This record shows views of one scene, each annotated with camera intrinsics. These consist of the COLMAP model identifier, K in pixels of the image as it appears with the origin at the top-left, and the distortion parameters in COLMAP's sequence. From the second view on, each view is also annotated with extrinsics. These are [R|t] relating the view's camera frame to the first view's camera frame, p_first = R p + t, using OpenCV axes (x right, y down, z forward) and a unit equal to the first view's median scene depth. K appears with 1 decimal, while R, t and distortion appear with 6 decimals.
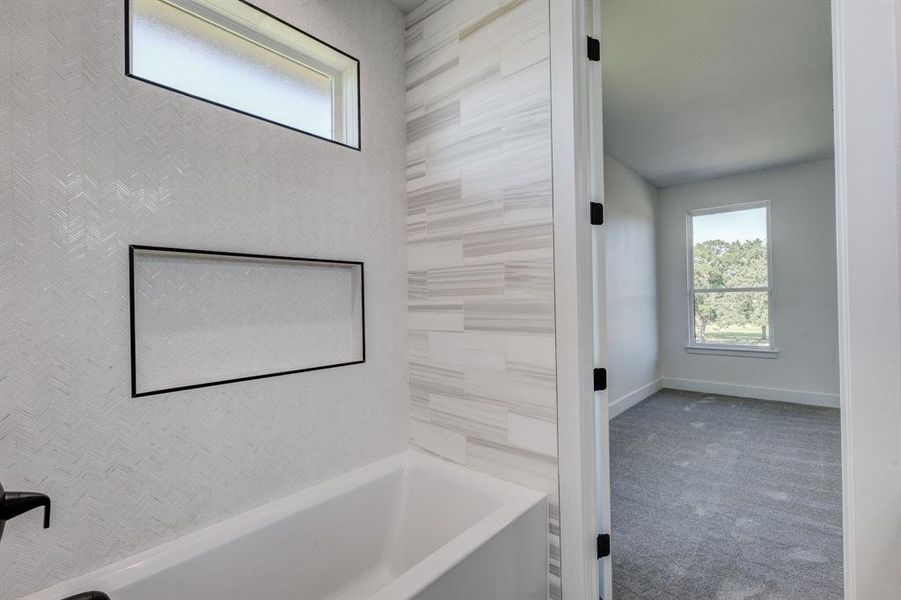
lens RADIAL K [[405.3, 0, 450.5], [0, 405.3, 300.0], [0, 0, 1]] dist [0.002742, -0.000003]
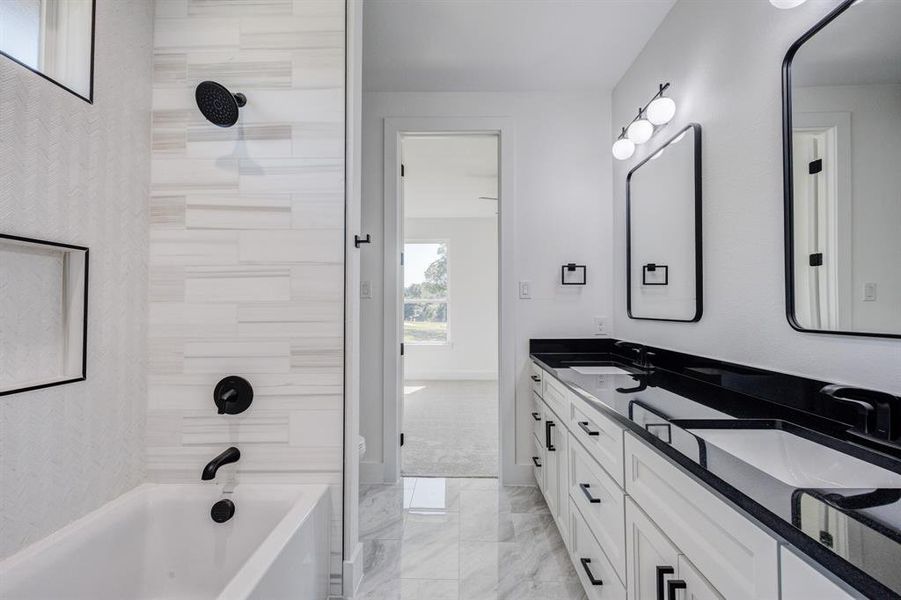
lens RADIAL K [[405.3, 0, 450.5], [0, 405.3, 300.0], [0, 0, 1]] dist [0.002742, -0.000003]
pose [[0.769373, 0.035609, 0.637806, -0.176263], [-0.015632, 0.999196, -0.036929, 0.022813], [-0.638608, 0.018442, 0.769311, -0.017316]]
